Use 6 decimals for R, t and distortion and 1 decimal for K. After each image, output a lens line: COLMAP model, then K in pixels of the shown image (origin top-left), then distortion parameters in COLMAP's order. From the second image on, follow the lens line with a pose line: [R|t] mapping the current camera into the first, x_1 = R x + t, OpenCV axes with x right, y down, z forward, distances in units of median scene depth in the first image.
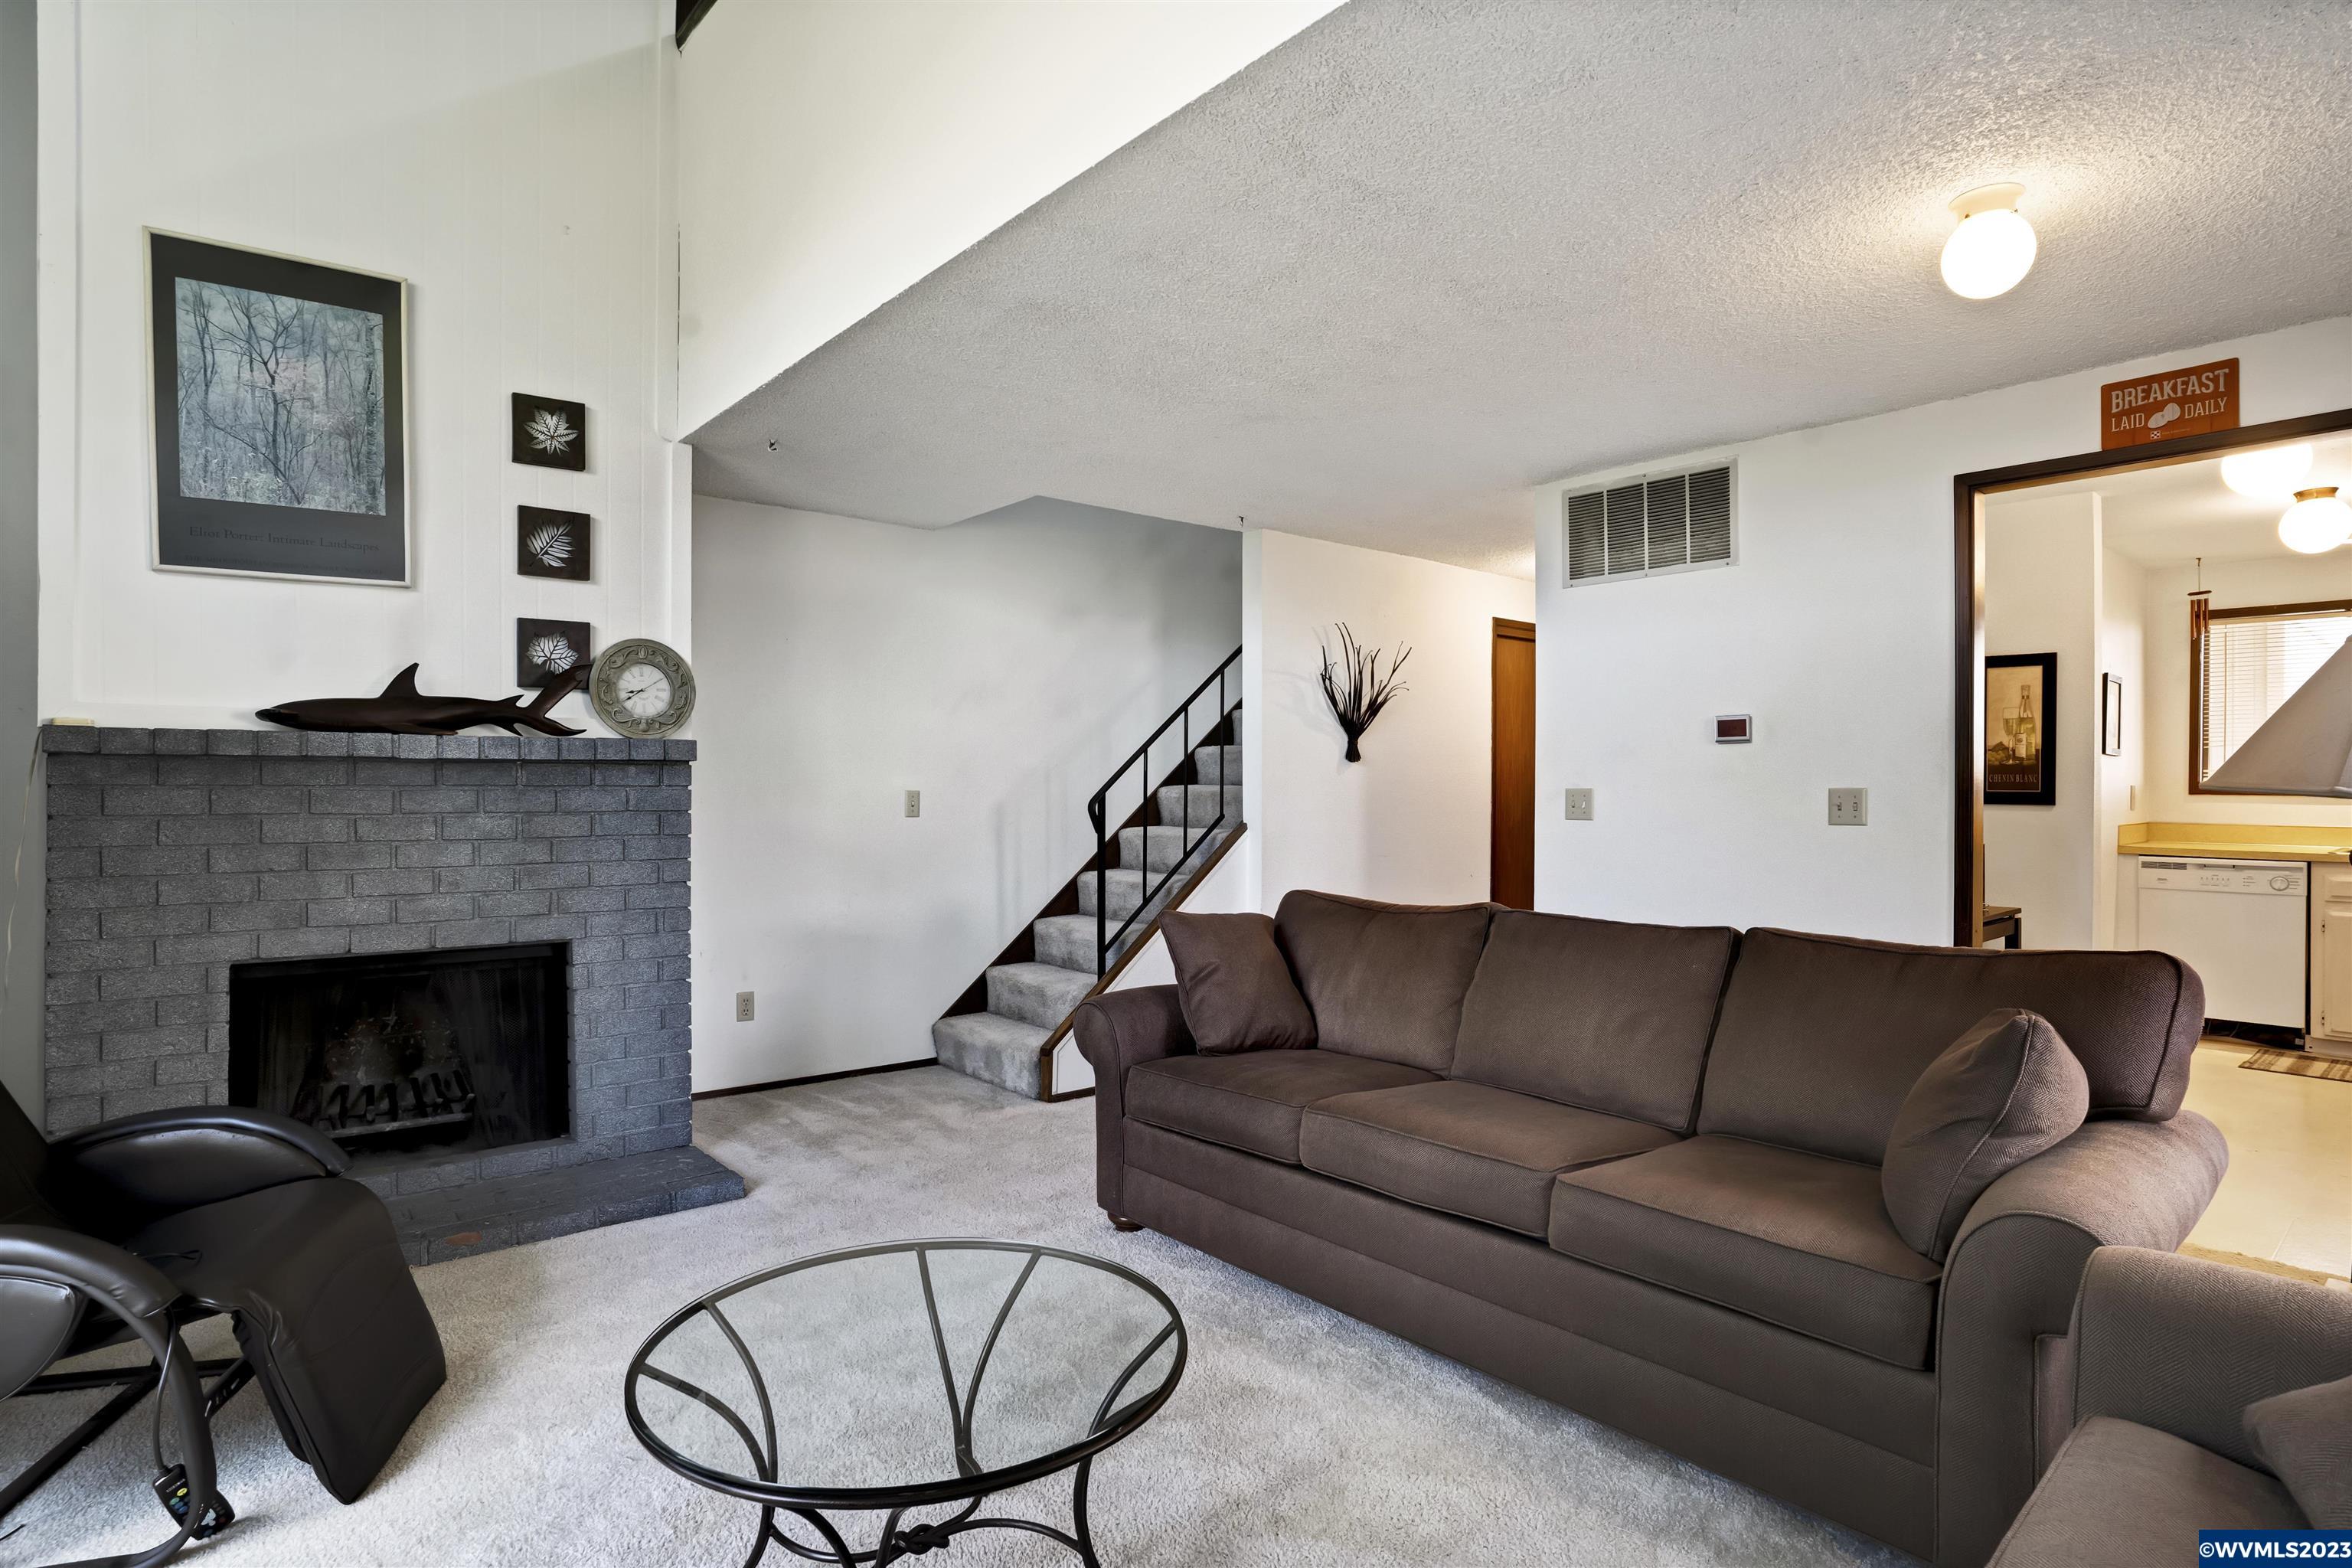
lens RADIAL K [[1220.3, 0, 1176.0], [0, 1220.3, 784.0], [0, 0, 1]] dist [-0.001747, 0.000873]
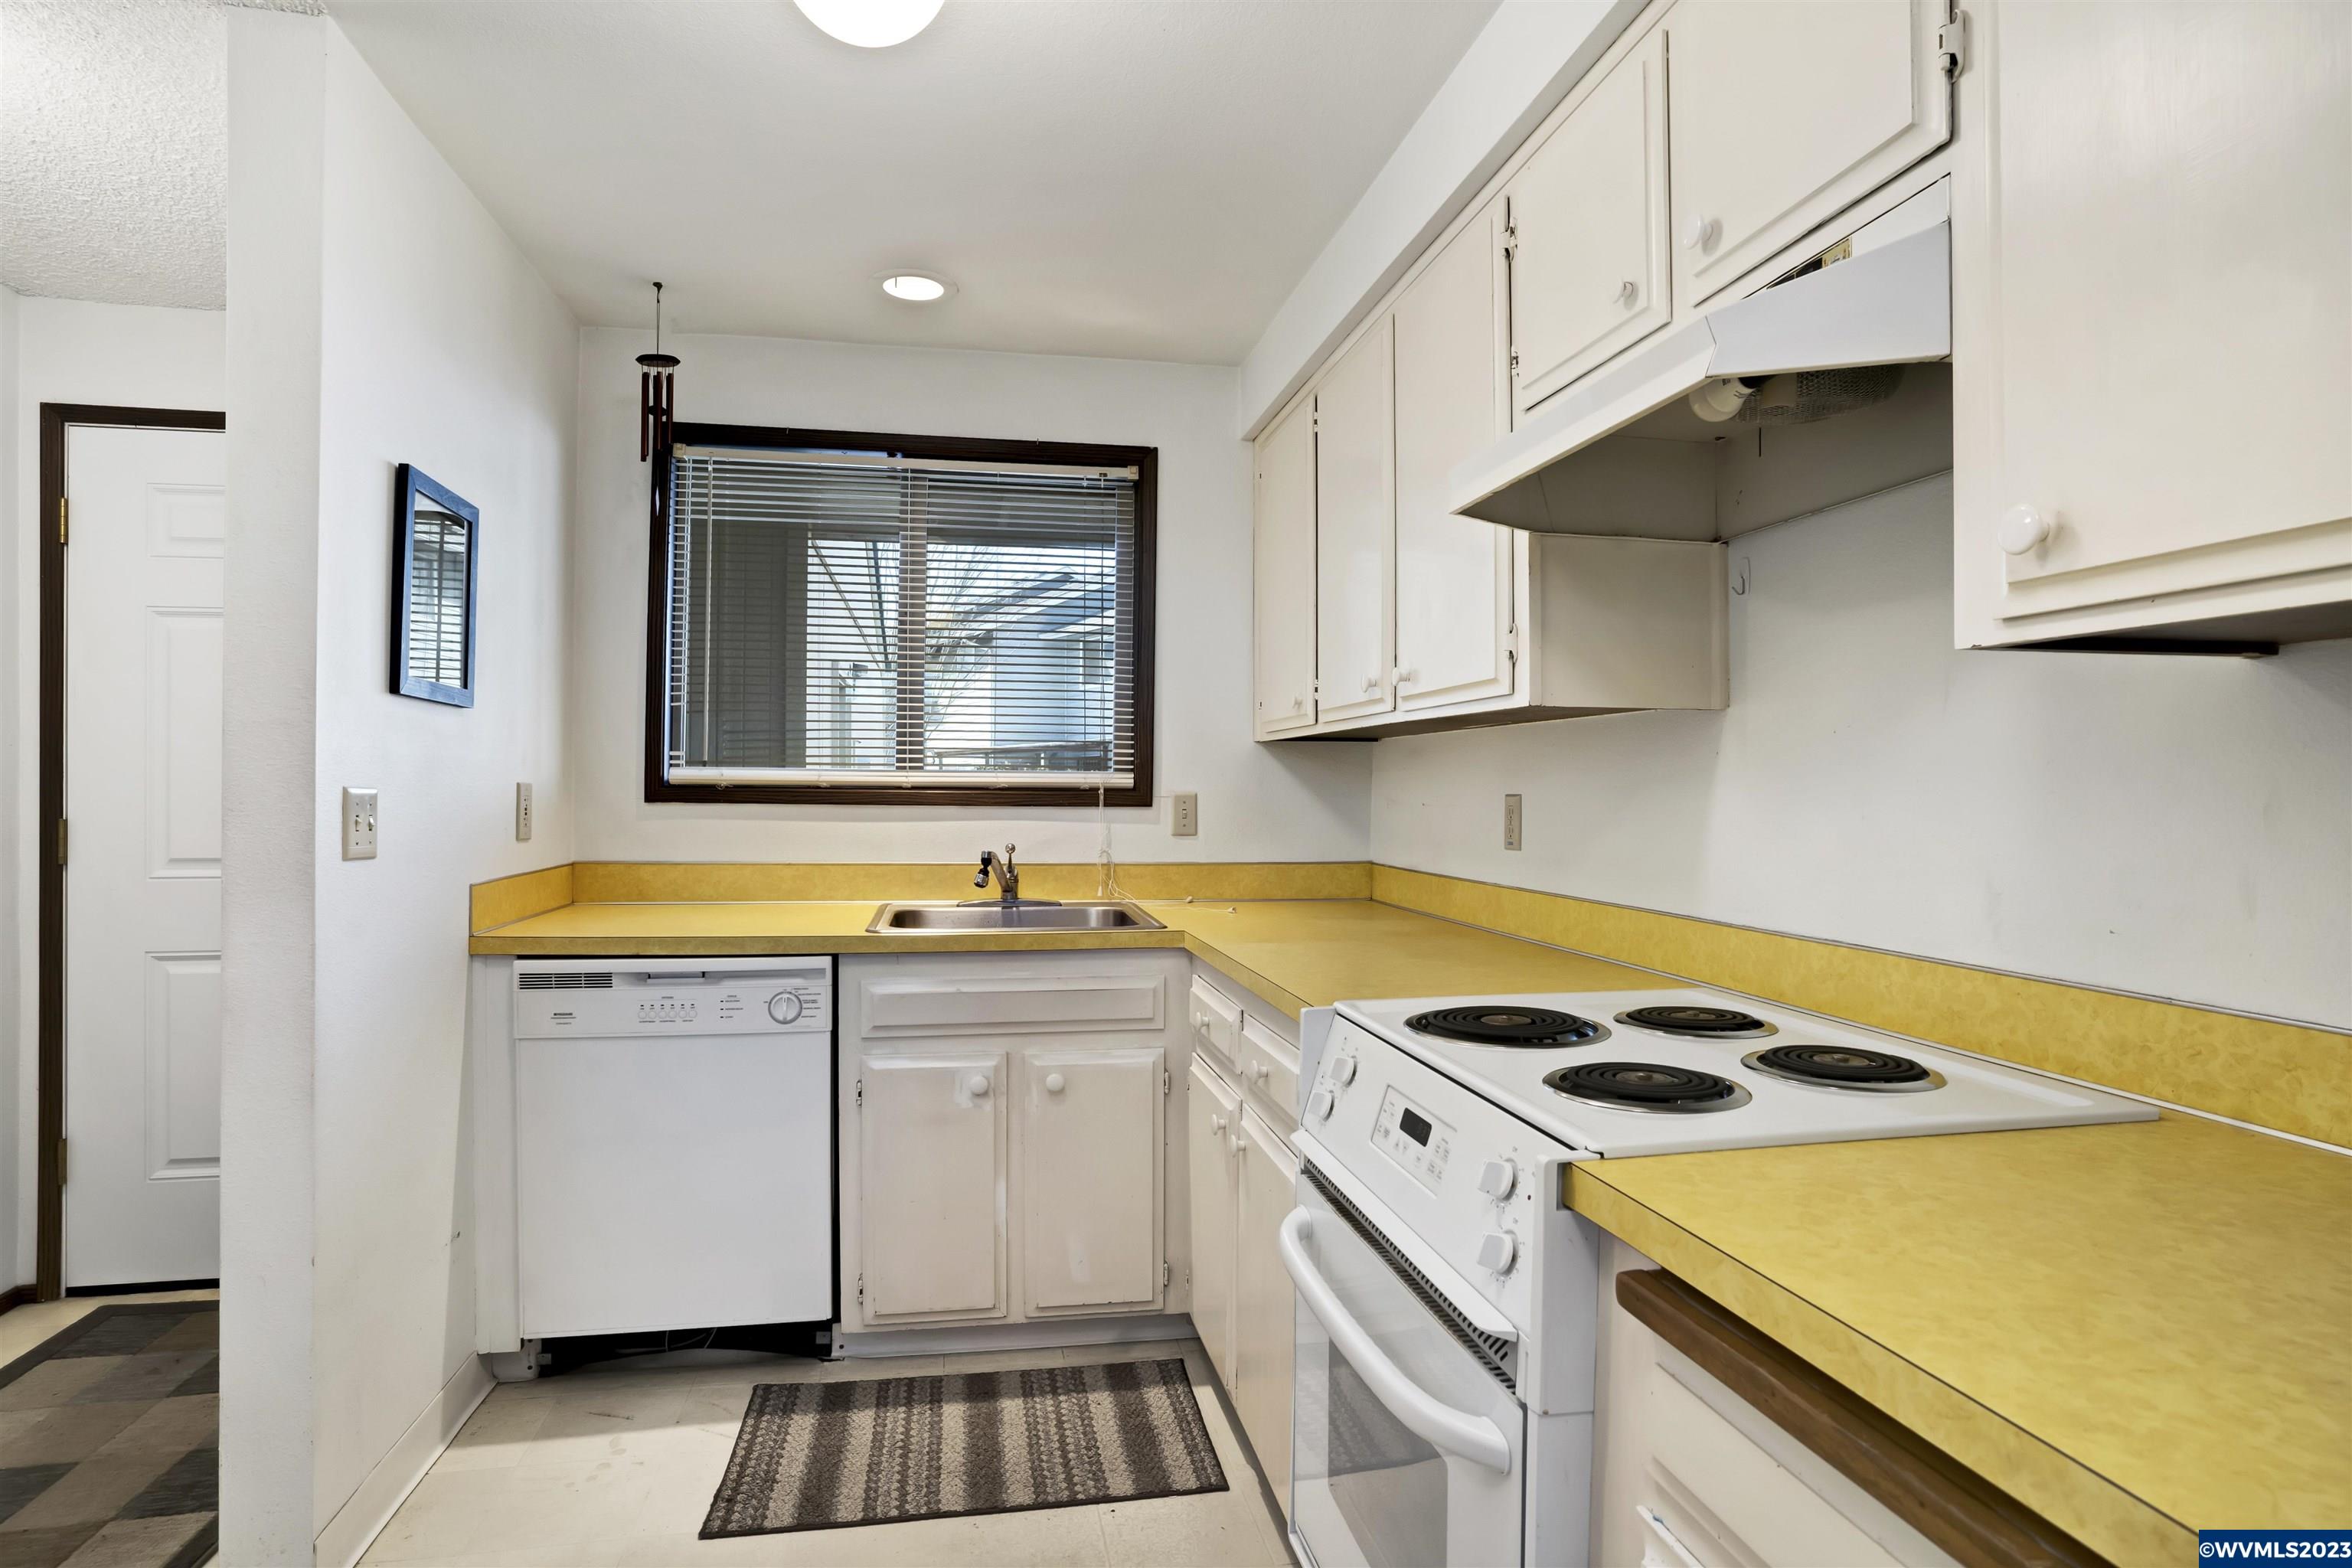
lens RADIAL K [[1255.7, 0, 1176.0], [0, 1255.7, 784.0], [0, 0, 1]] dist [-0.076055, 0.044433]
pose [[0.531539, -0.000695, 0.847034, 0.581450], [-0.001192, 0.999998, 0.001569, 0.000737], [-0.847033, -0.001843, 0.531537, 0.622328]]
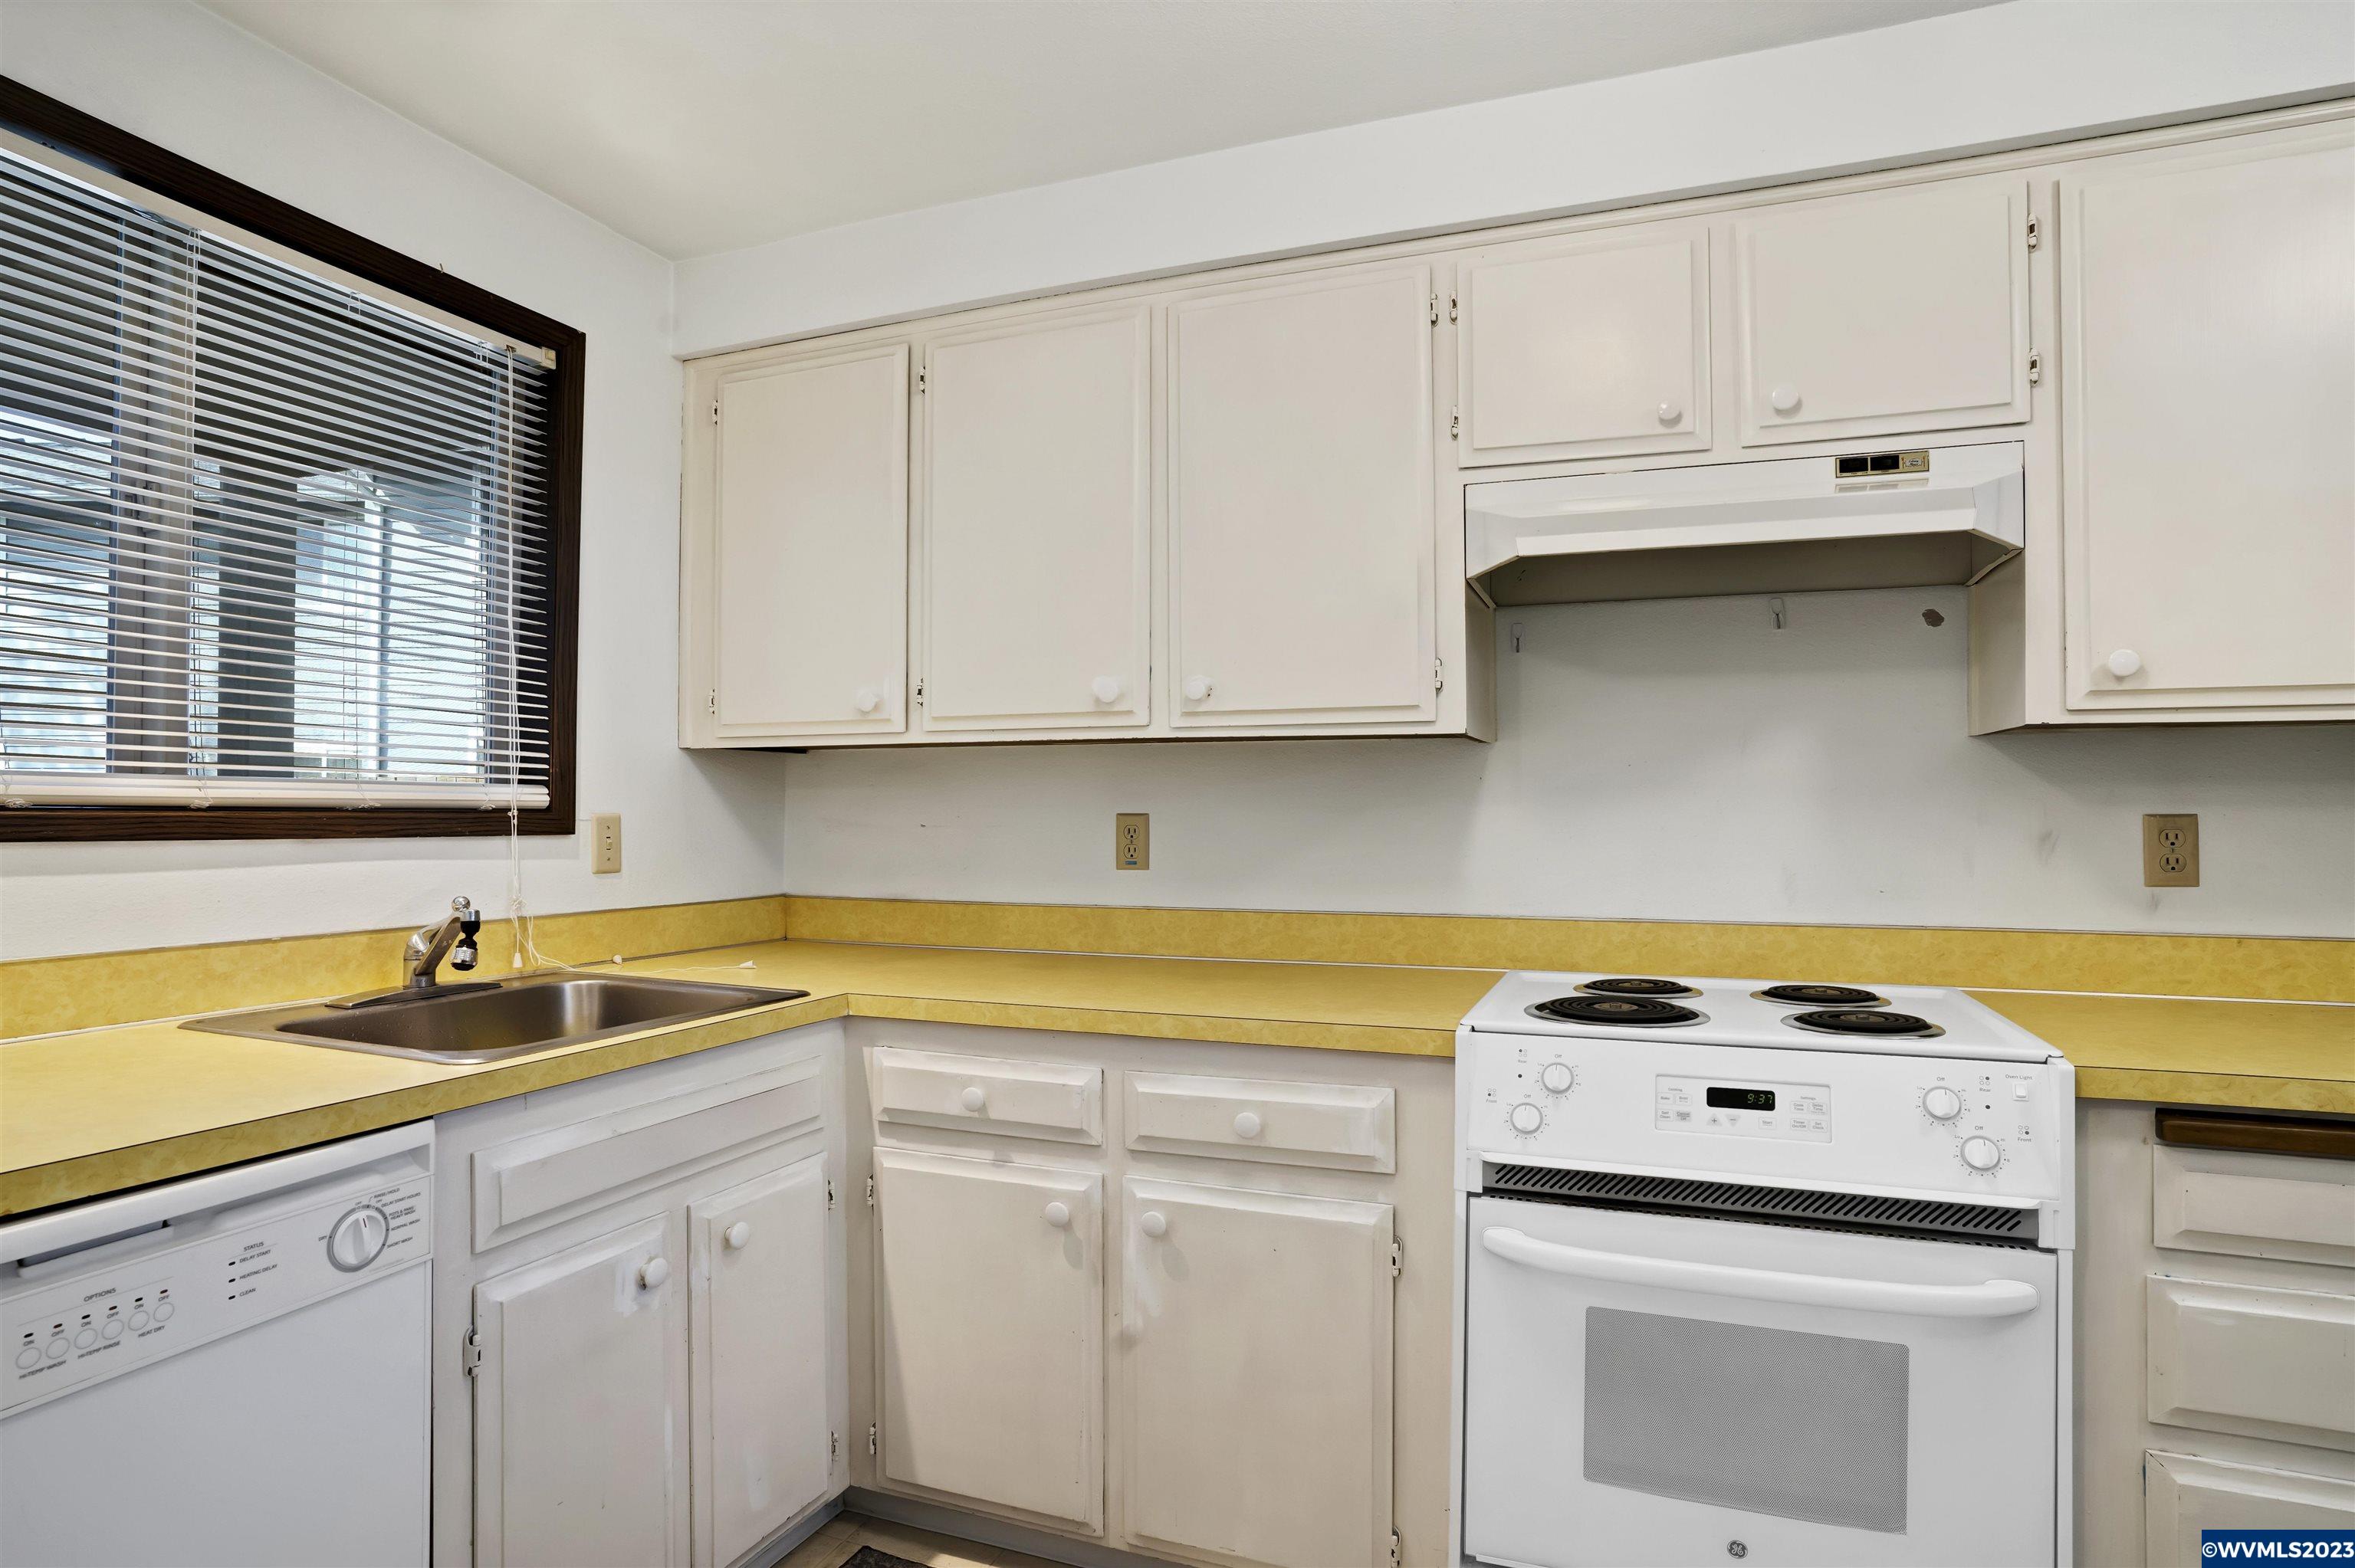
lens RADIAL K [[1257.1, 0, 1177.5], [0, 1257.1, 784.0], [0, 0, 1]] dist [-0.076055, 0.044433]
pose [[-0.440335, 0.012036, 0.897753, 0.615709], [-0.002760, 0.999887, -0.014759, 0.001047], [-0.897829, -0.008977, -0.440252, 0.945963]]
